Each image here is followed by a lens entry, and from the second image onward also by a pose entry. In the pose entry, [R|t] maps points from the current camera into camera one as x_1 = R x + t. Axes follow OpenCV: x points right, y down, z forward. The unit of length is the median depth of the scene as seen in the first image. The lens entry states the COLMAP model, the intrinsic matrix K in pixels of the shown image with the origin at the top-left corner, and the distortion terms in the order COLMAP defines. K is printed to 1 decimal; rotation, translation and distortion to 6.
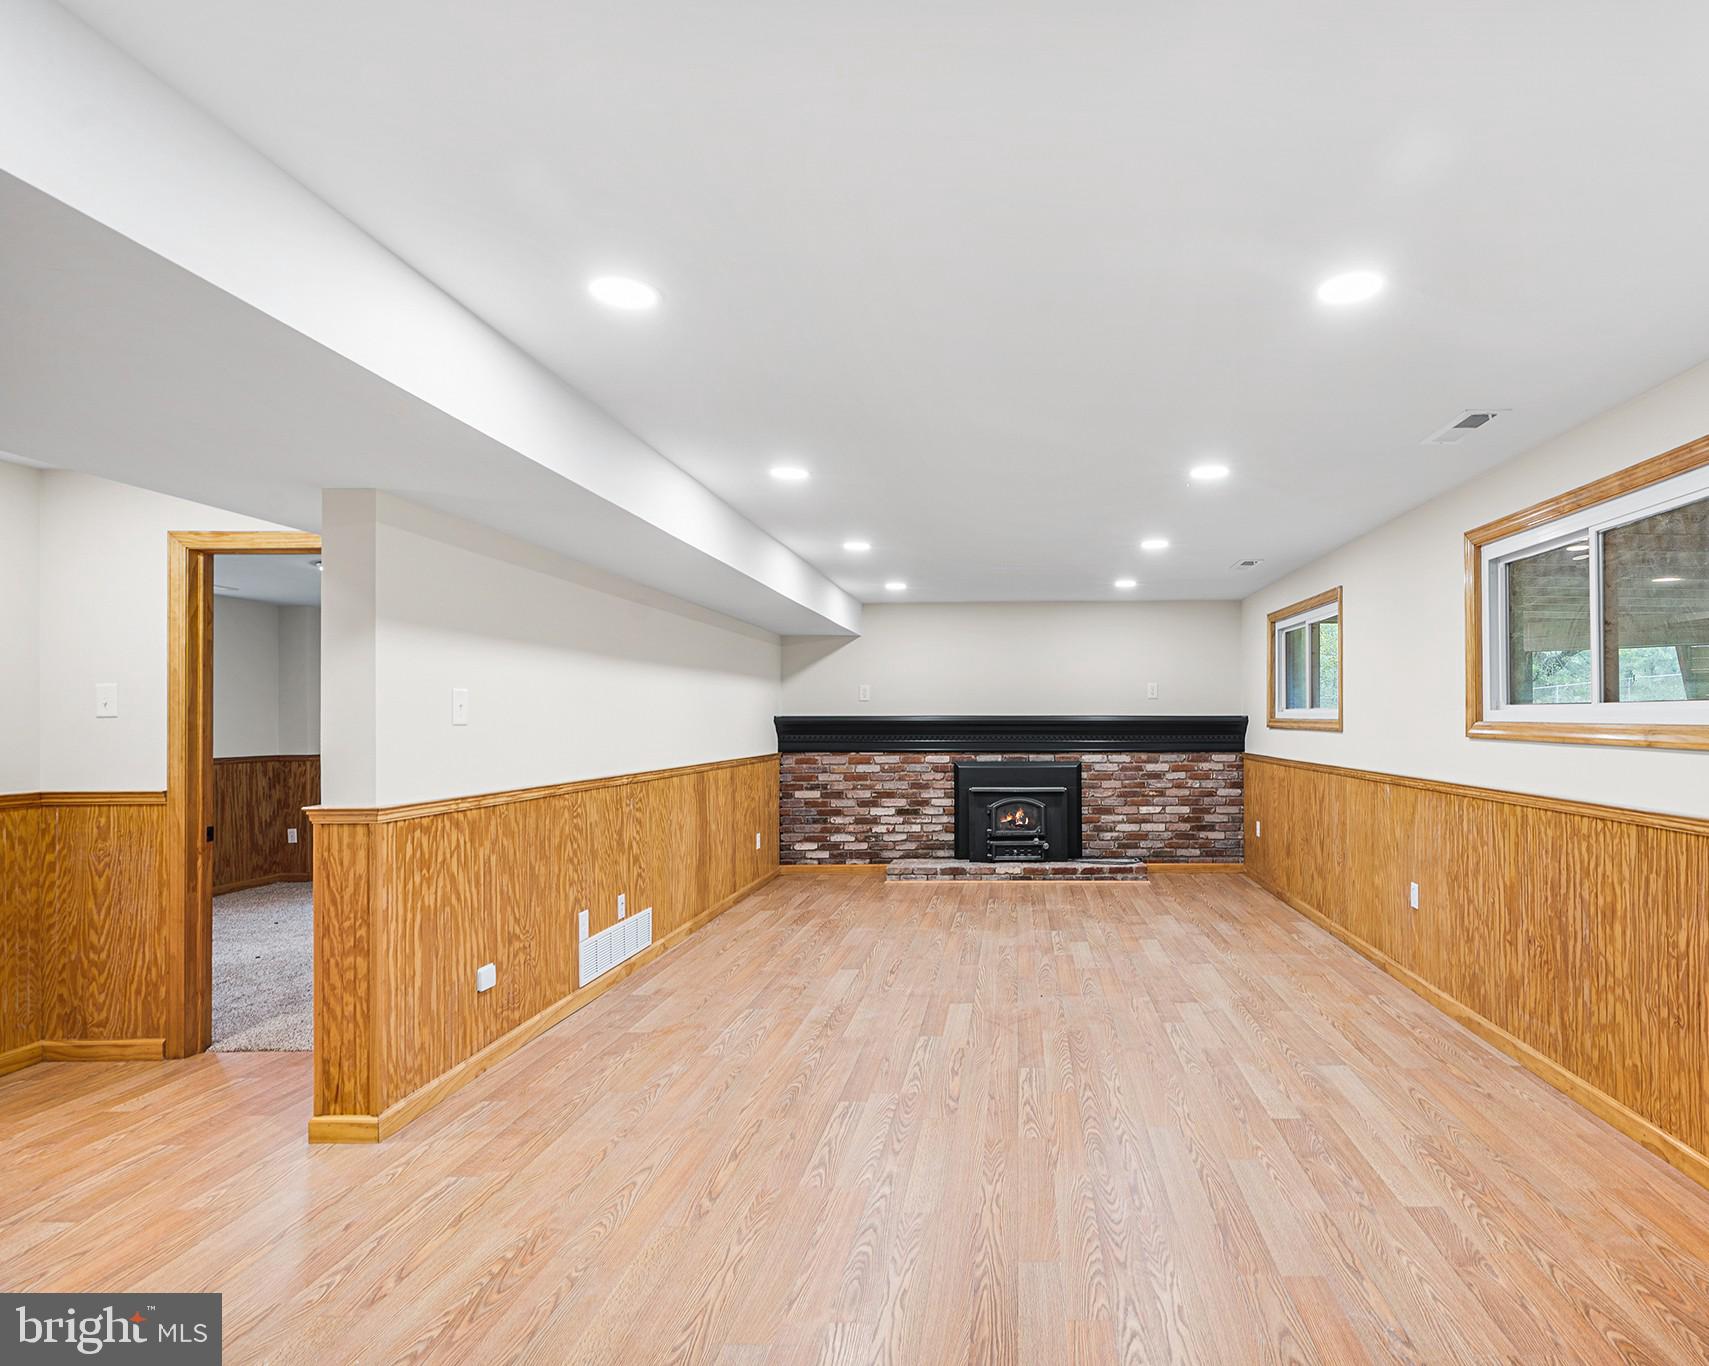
lens RADIAL K [[929.5, 0, 949.8], [0, 929.5, 715.5], [0, 0, 1]] dist [-0.011878, 0.001715]
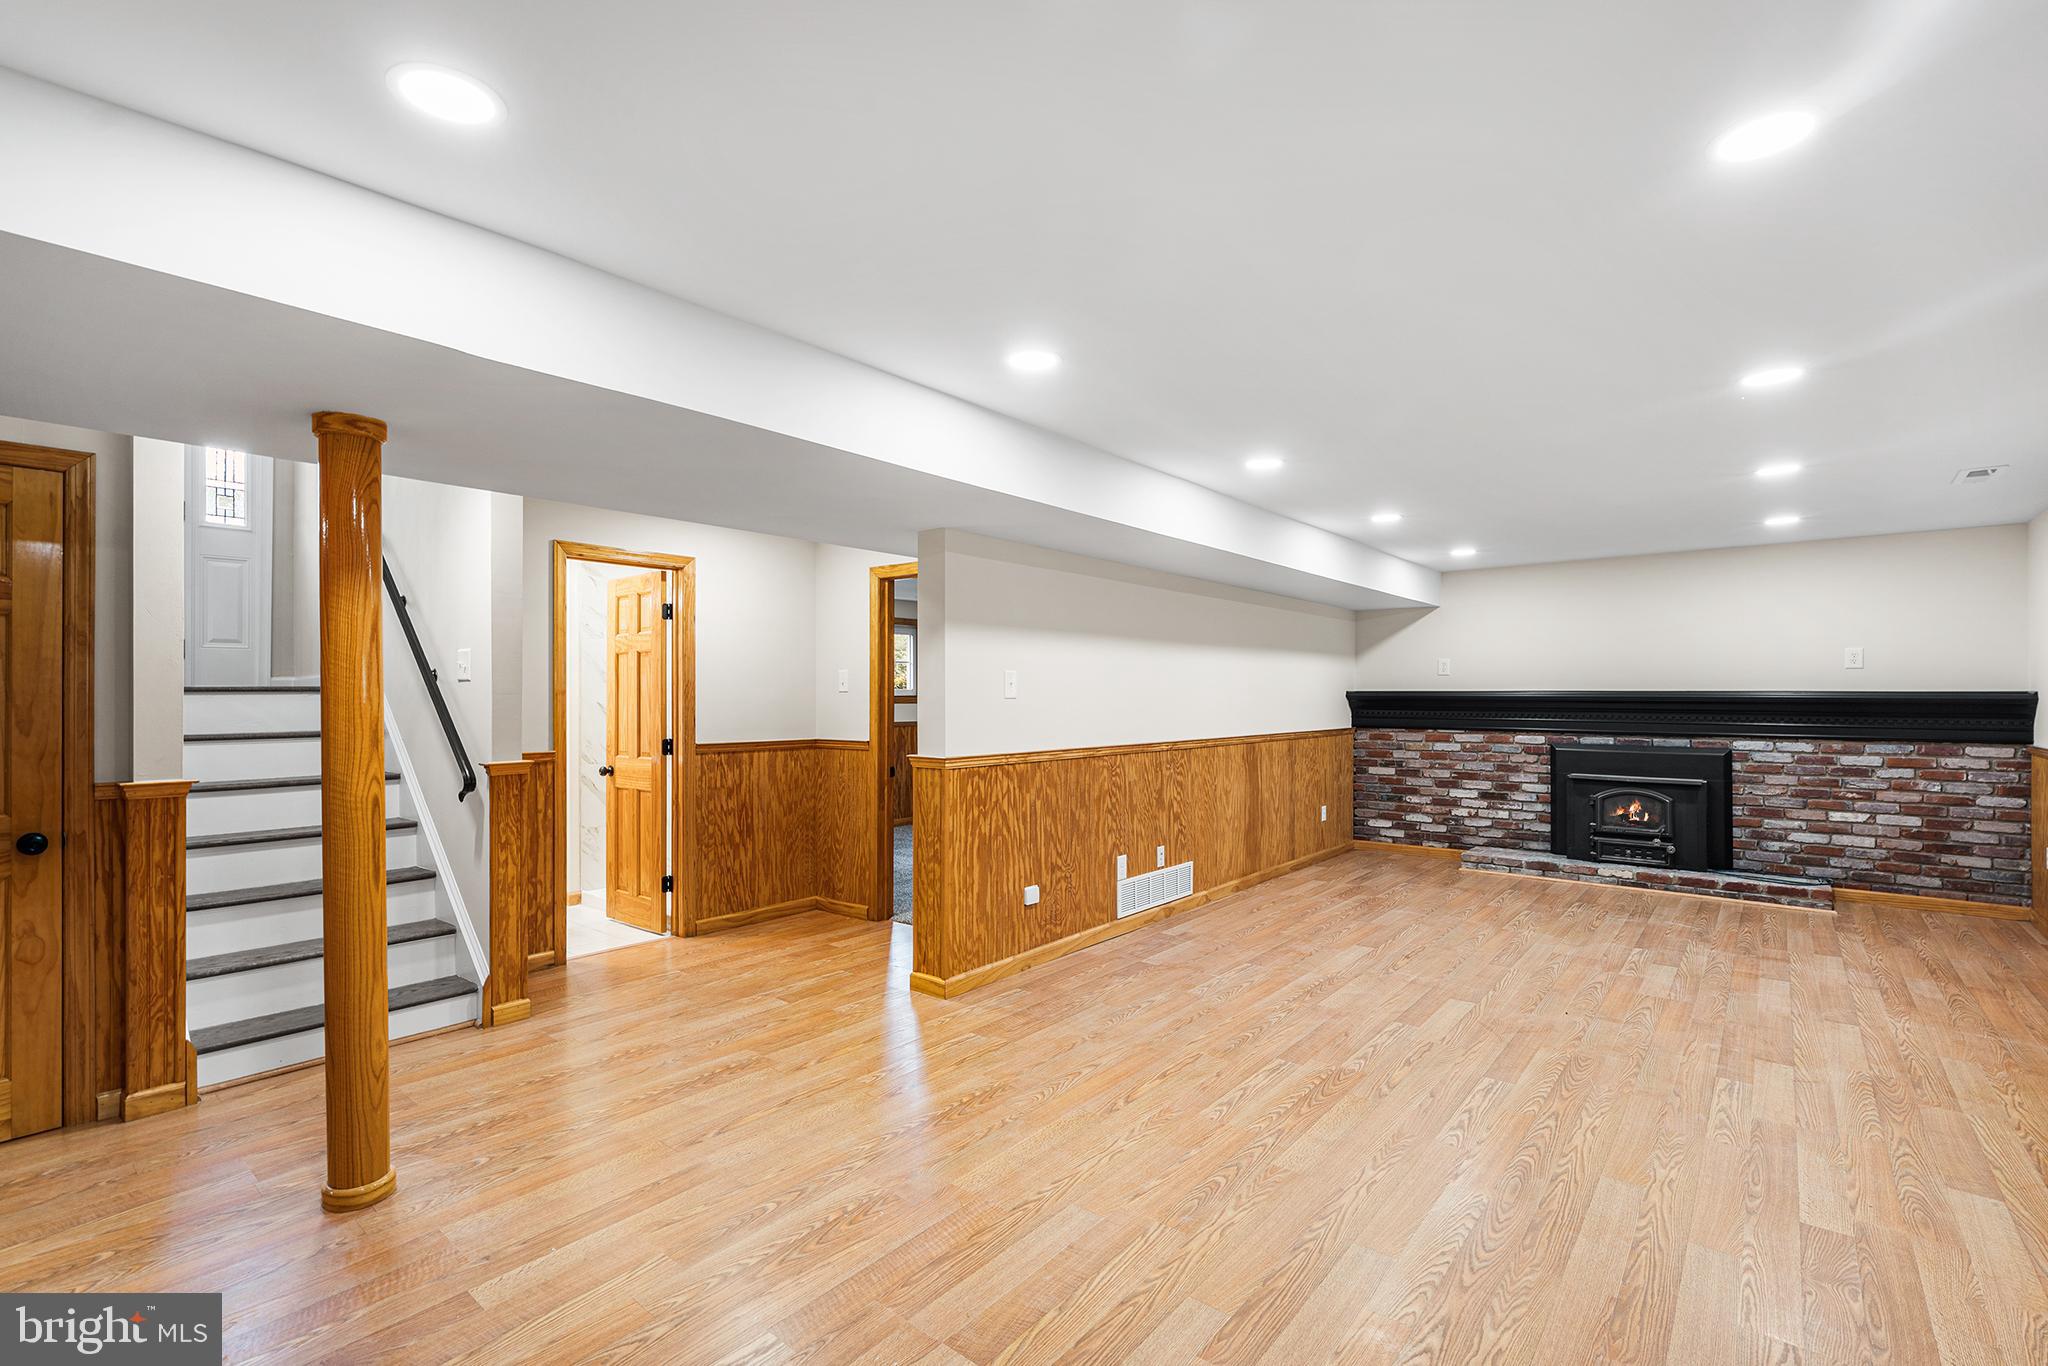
lens RADIAL K [[924.6, 0, 1022.7], [0, 924.6, 688.3], [0, 0, 1]] dist [-0.011452, 0.002583]
pose [[0.766246, -0.000081, -0.642548, 0.269303], [-0.000184, 1.000000, -0.000345, -0.002890], [0.642548, 0.000383, 0.766245, 0.009098]]
